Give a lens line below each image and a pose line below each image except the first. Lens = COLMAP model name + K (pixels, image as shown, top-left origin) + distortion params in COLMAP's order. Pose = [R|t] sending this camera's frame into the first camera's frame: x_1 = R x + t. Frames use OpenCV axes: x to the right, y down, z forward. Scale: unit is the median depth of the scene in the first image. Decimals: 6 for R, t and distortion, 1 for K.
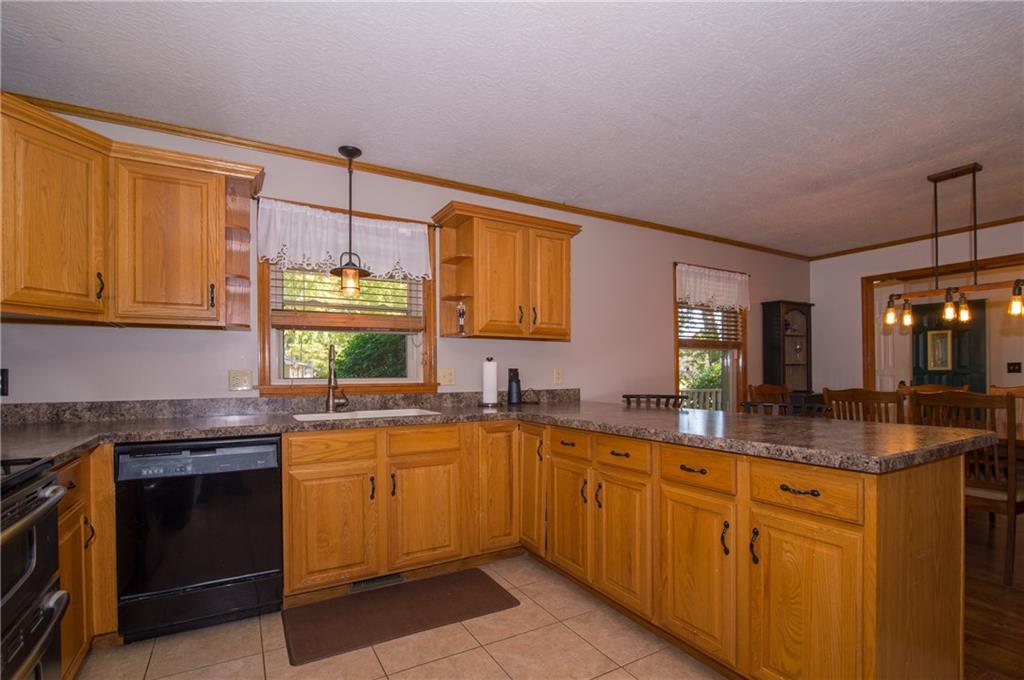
lens RADIAL K [[485.0, 0, 511.6], [0, 485.0, 373.6], [0, 0, 1]] dist [-0.019834, 0.000666]
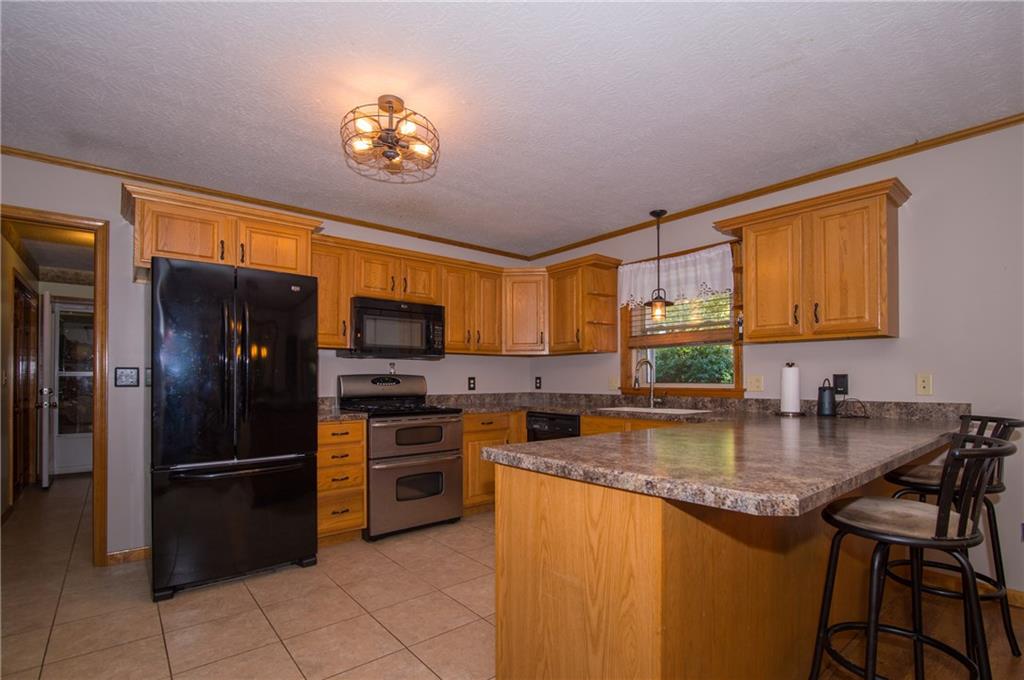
lens RADIAL K [[485.0, 0, 517.4], [0, 485.0, 380.4], [0, 0, 1]] dist [-0.019834, 0.000666]
pose [[0.175727, 0.007911, -0.984407, 0.905021], [0.002437, 0.999961, 0.008471, -0.010281], [0.984436, -0.003887, 0.175701, 0.379714]]
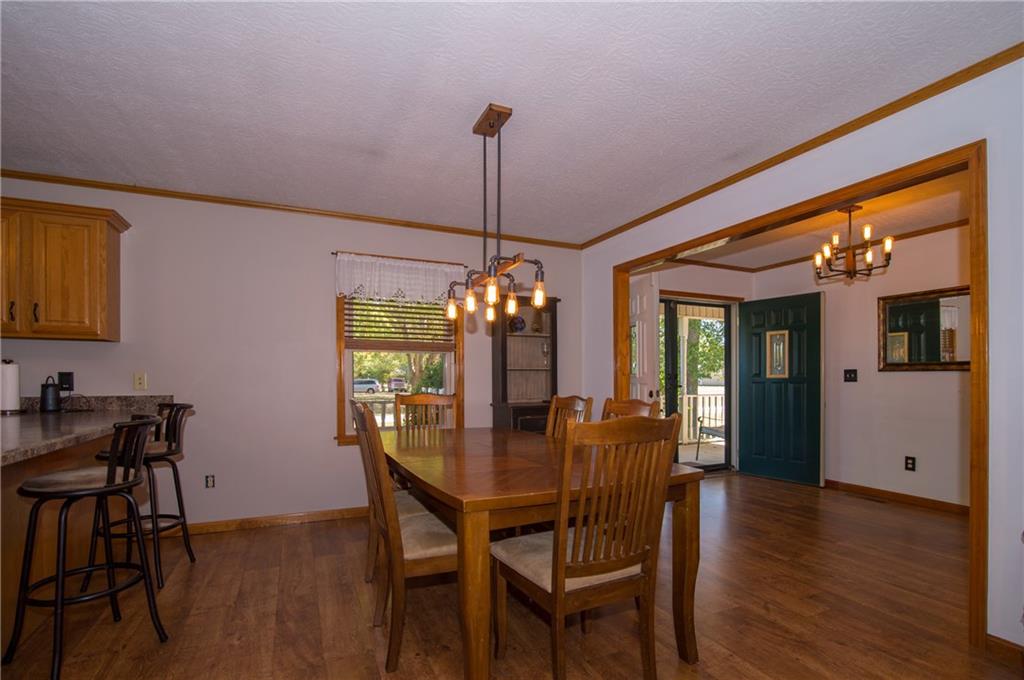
lens RADIAL K [[485.0, 0, 516.7], [0, 485.0, 381.8], [0, 0, 1]] dist [-0.019834, 0.000666]
pose [[0.995479, 0.010768, -0.094371, 1.148160], [-0.009626, 0.999875, 0.012555, -0.014054], [0.094494, -0.011590, 0.995458, 0.249759]]
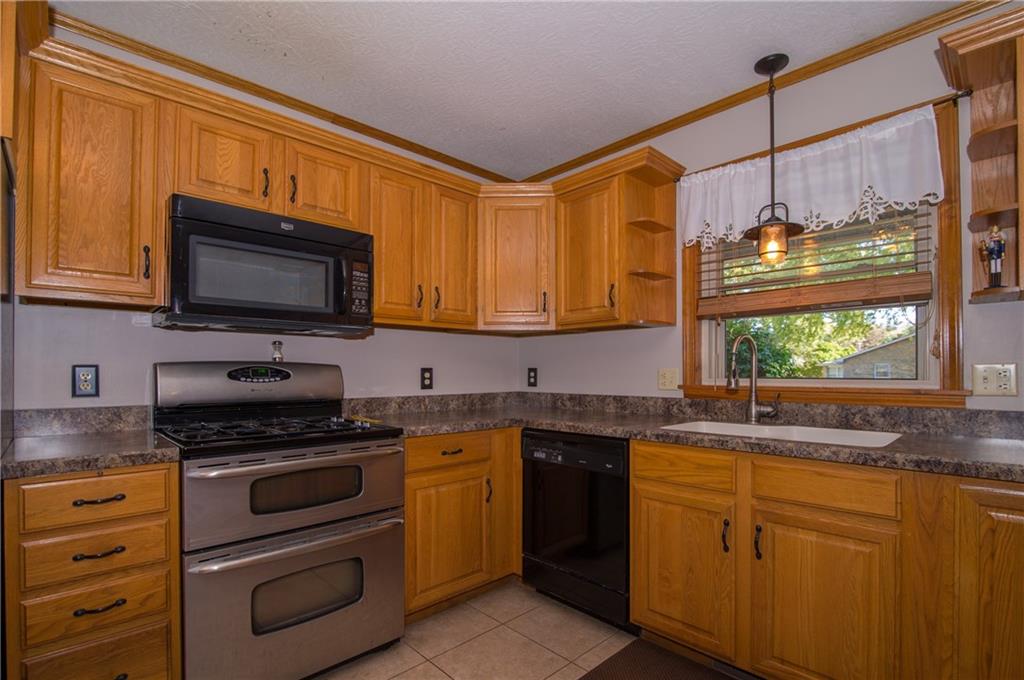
lens RADIAL K [[485.0, 0, 515.7], [0, 485.0, 371.8], [0, 0, 1]] dist [-0.019834, 0.000666]
pose [[0.241369, 0.005050, -0.970420, 0.267201], [0.000840, 0.999985, 0.005413, -0.004857], [0.970433, -0.002121, 0.241361, 0.453244]]
